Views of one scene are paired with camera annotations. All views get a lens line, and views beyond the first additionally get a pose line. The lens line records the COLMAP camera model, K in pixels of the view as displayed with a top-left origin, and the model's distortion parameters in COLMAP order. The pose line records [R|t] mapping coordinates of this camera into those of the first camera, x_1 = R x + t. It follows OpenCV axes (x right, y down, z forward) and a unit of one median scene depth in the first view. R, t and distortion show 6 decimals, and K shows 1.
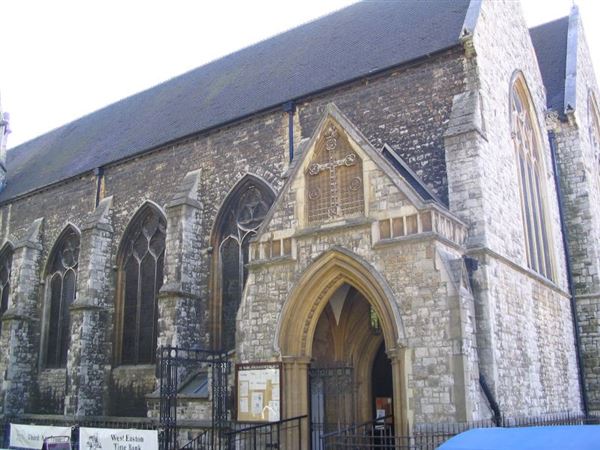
lens RADIAL K [[638.1, 0, 298.0], [0, 638.1, 221.6], [0, 0, 1]] dist [-0.184927, 0.220530]
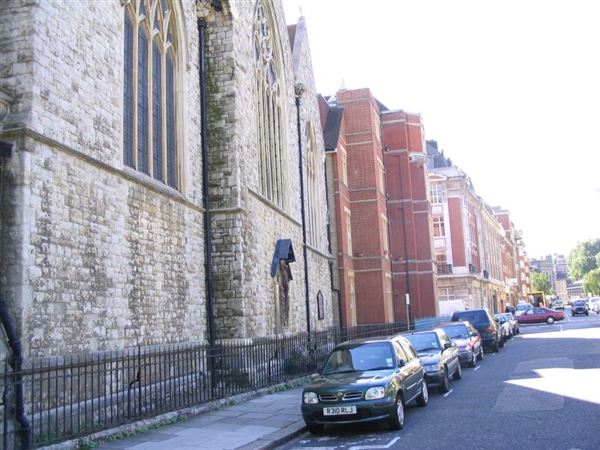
lens RADIAL K [[638.1, 0, 298.0], [0, 638.1, 221.6], [0, 0, 1]] dist [-0.184927, 0.220530]
pose [[0.915814, 0.021543, 0.401025, 0.277198], [-0.068666, 0.992256, 0.103506, 0.049024], [-0.395689, -0.122329, 0.910201, 0.189643]]
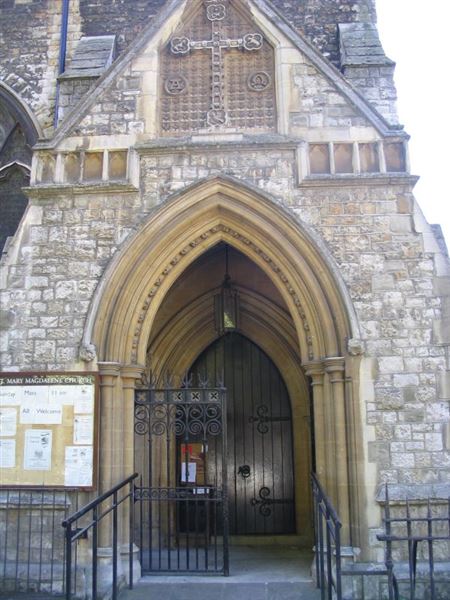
lens RADIAL K [[638.1, 0, 225.0], [0, 638.1, 300.0], [0, 0, 1]] dist [-0.184927, 0.220530]
pose [[0.849084, 0.120671, 0.514291, -0.200580], [-0.142910, 0.989729, 0.003716, 0.137125], [-0.508560, -0.076653, 0.857608, 0.472891]]
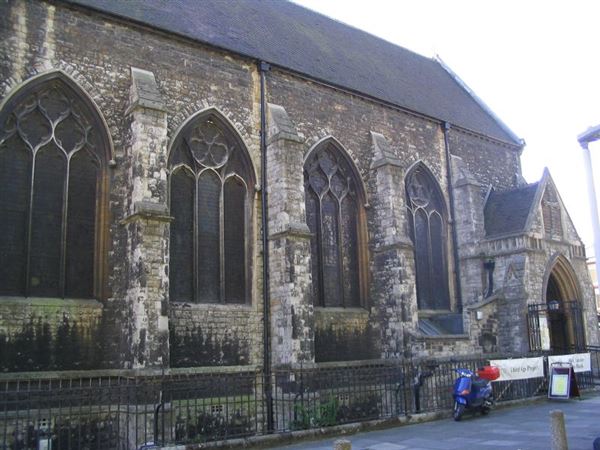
lens RADIAL K [[638.1, 0, 298.0], [0, 638.1, 221.6], [0, 0, 1]] dist [-0.184927, 0.220530]
pose [[0.267701, 0.201775, 0.942137, -1.678017], [-0.239854, 0.960999, -0.137662, 0.347813], [-0.933170, -0.189124, 0.305657, 1.086825]]
